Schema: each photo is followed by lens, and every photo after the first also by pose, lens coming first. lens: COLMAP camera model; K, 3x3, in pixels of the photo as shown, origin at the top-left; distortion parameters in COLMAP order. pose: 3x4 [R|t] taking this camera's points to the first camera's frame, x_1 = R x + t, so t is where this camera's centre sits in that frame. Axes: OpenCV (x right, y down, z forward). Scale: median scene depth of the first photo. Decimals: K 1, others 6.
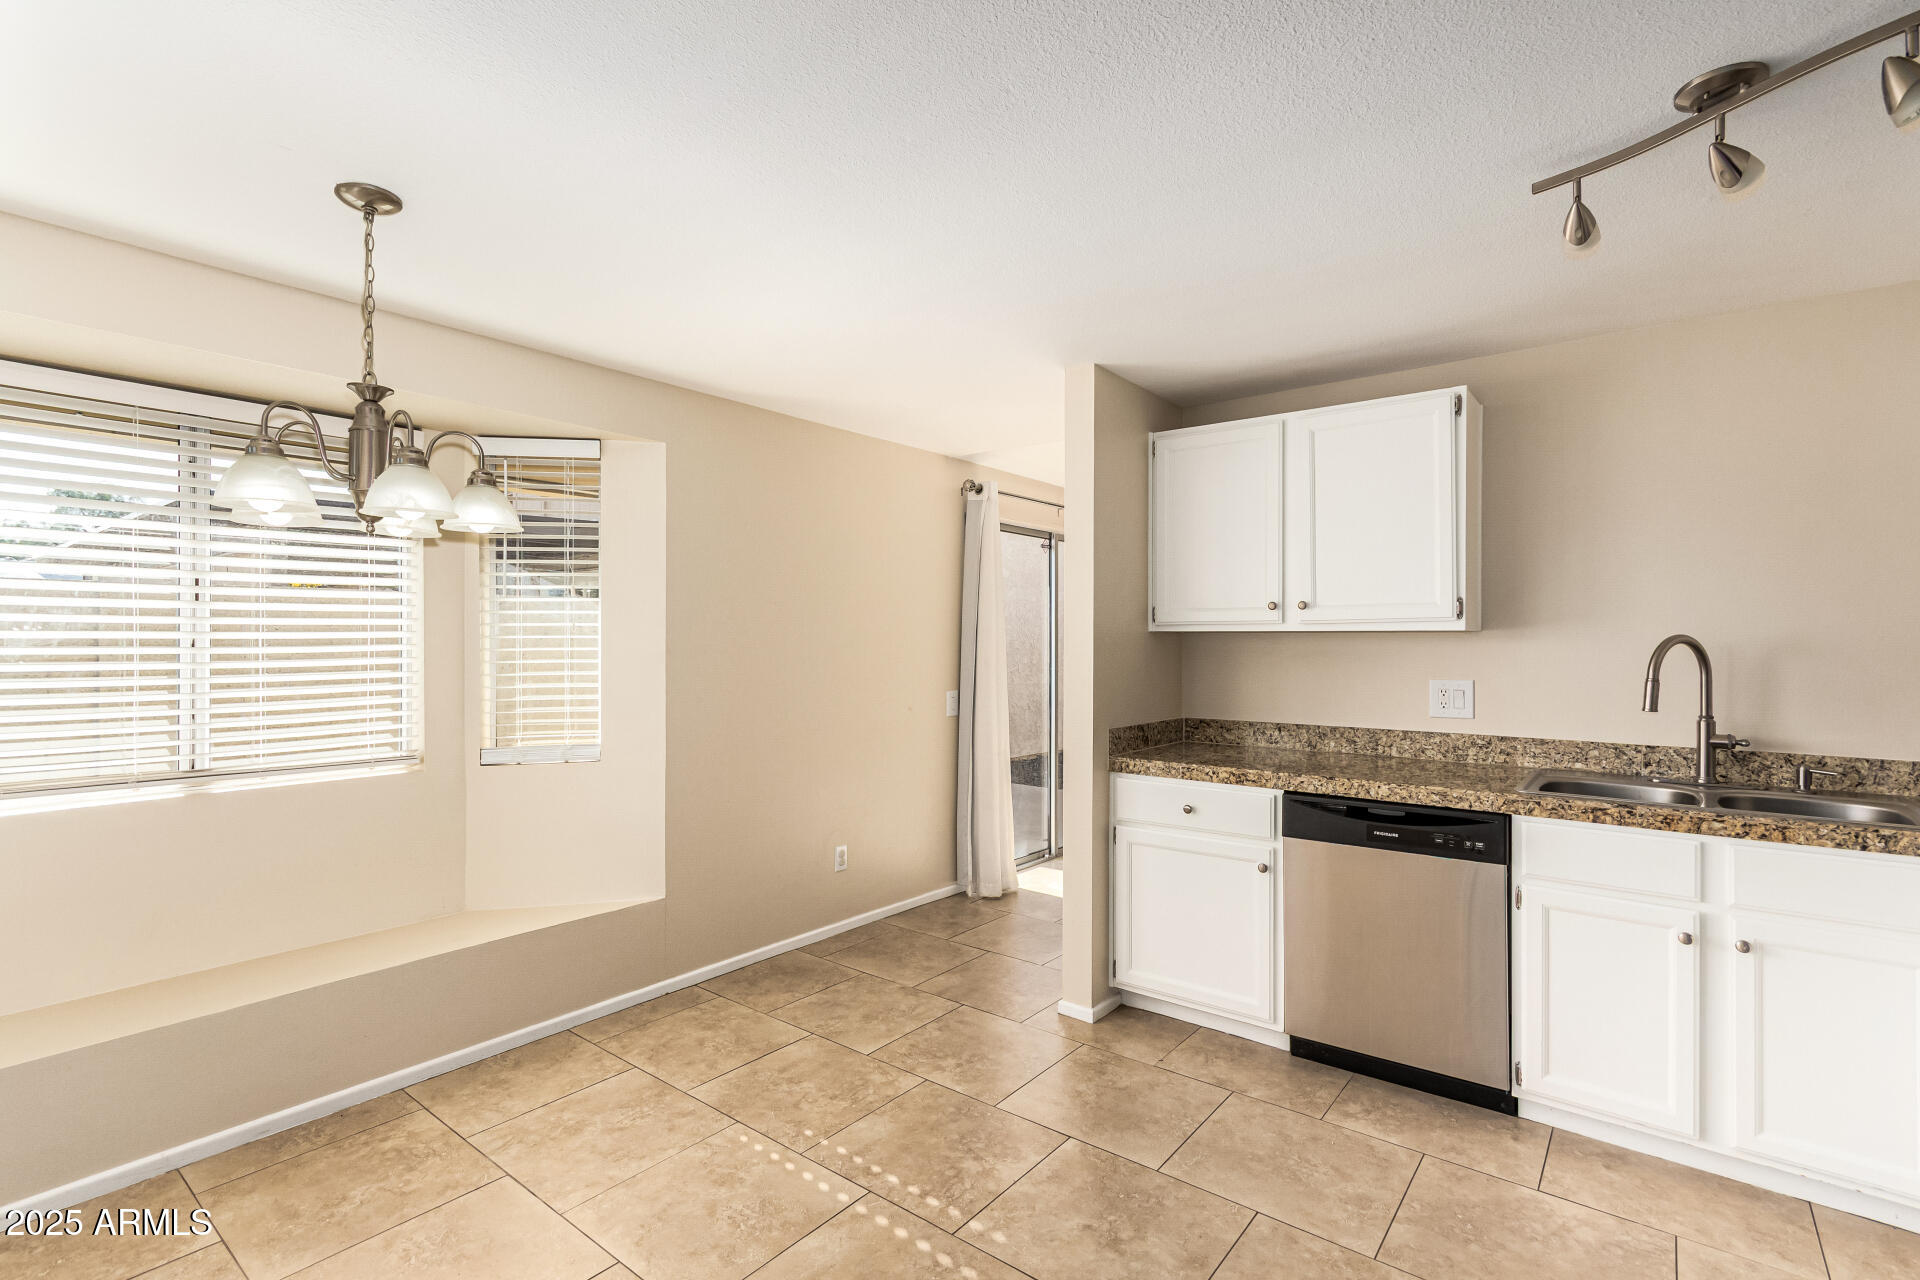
lens RADIAL K [[900.3, 0, 964.1], [0, 900.3, 638.8], [0, 0, 1]] dist [0.005989, 0.000871]
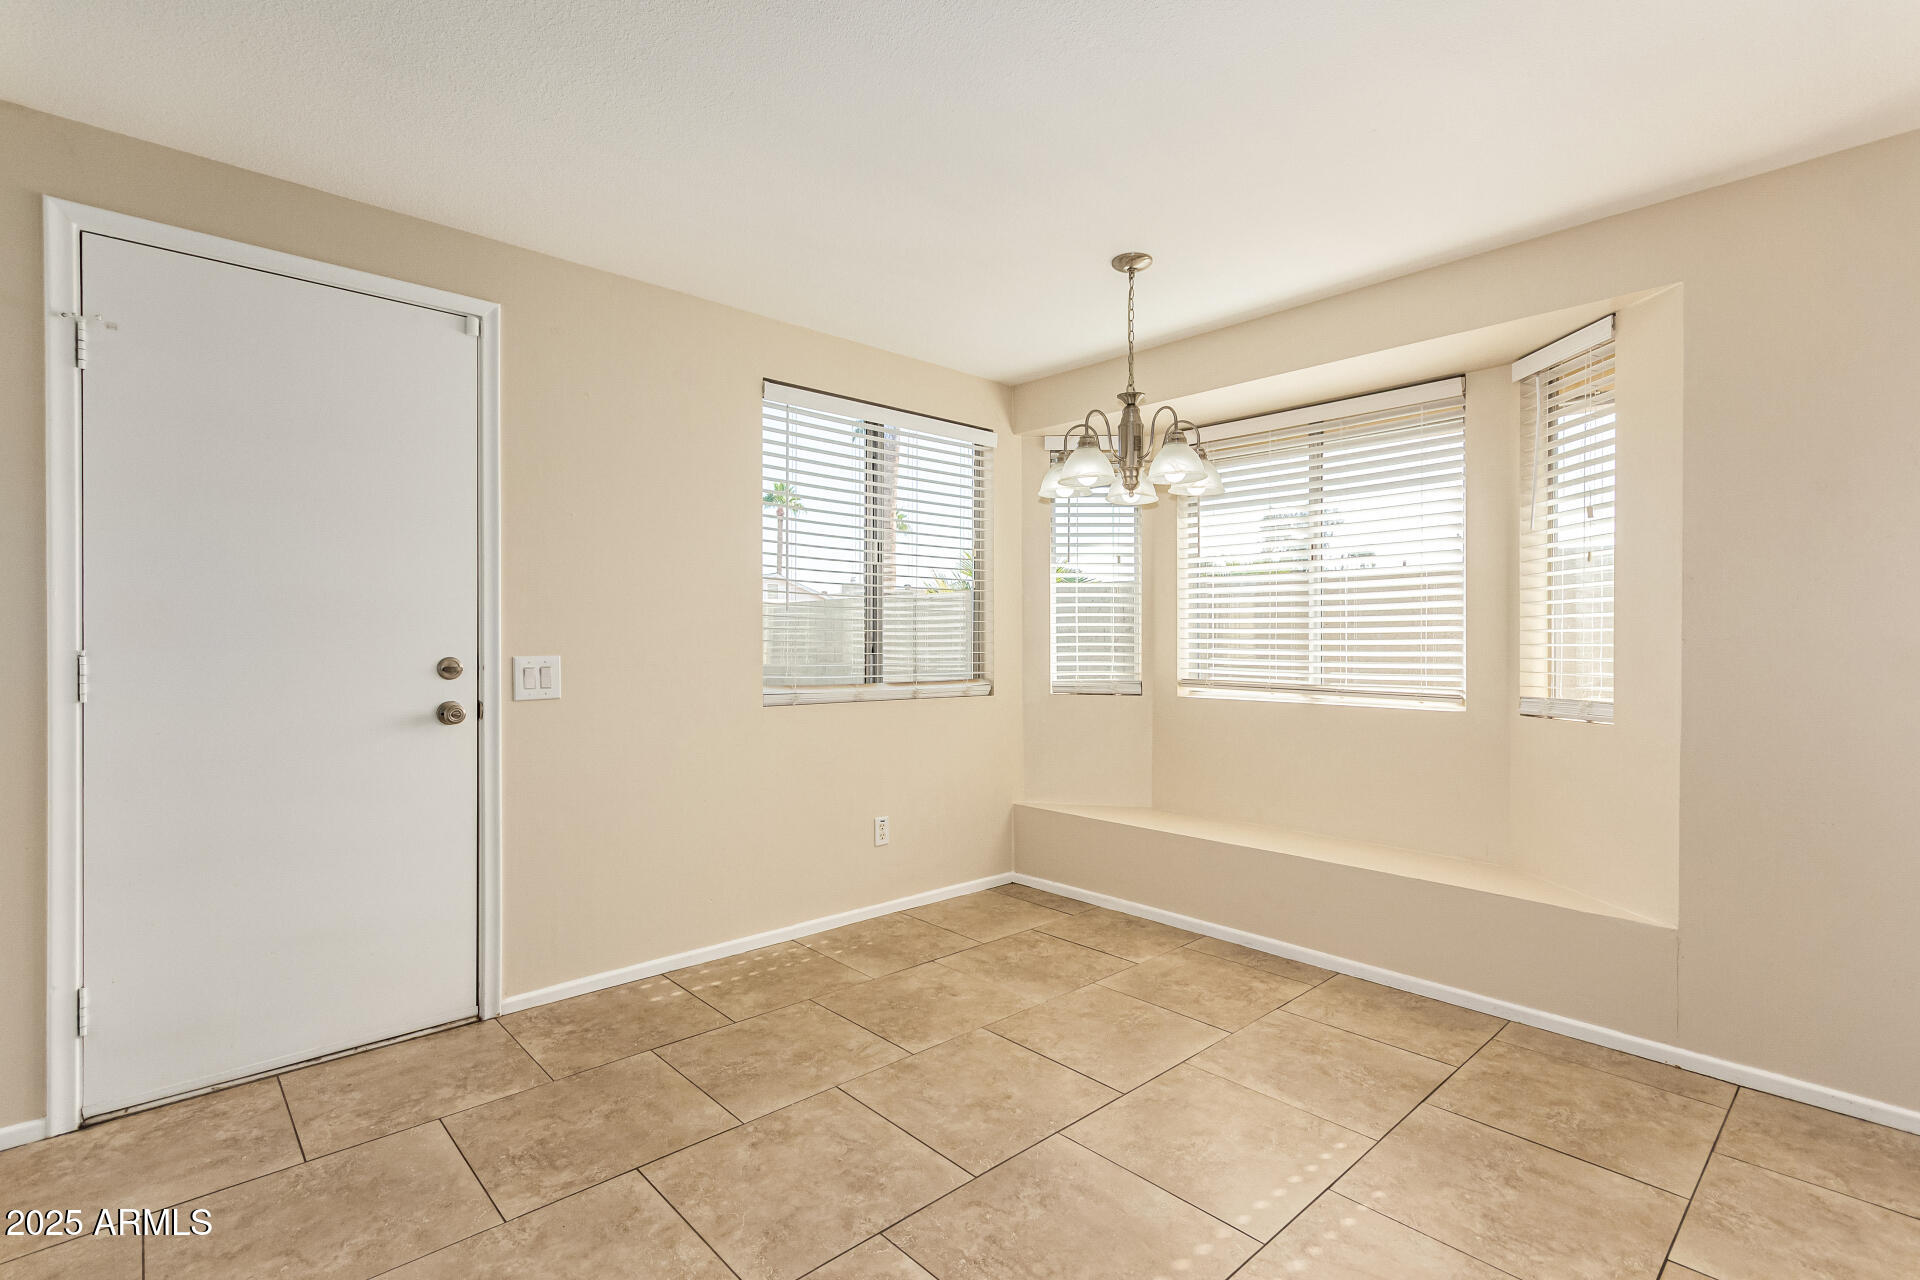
lens RADIAL K [[900.3, 0, 970.7], [0, 900.3, 637.2], [0, 0, 1]] dist [0.005989, 0.000871]
pose [[-0.144700, 0.000763, -0.989475, 0.540944], [-0.003717, 0.999992, 0.001314, 0.070314], [0.989469, 0.003868, -0.144696, 0.665155]]
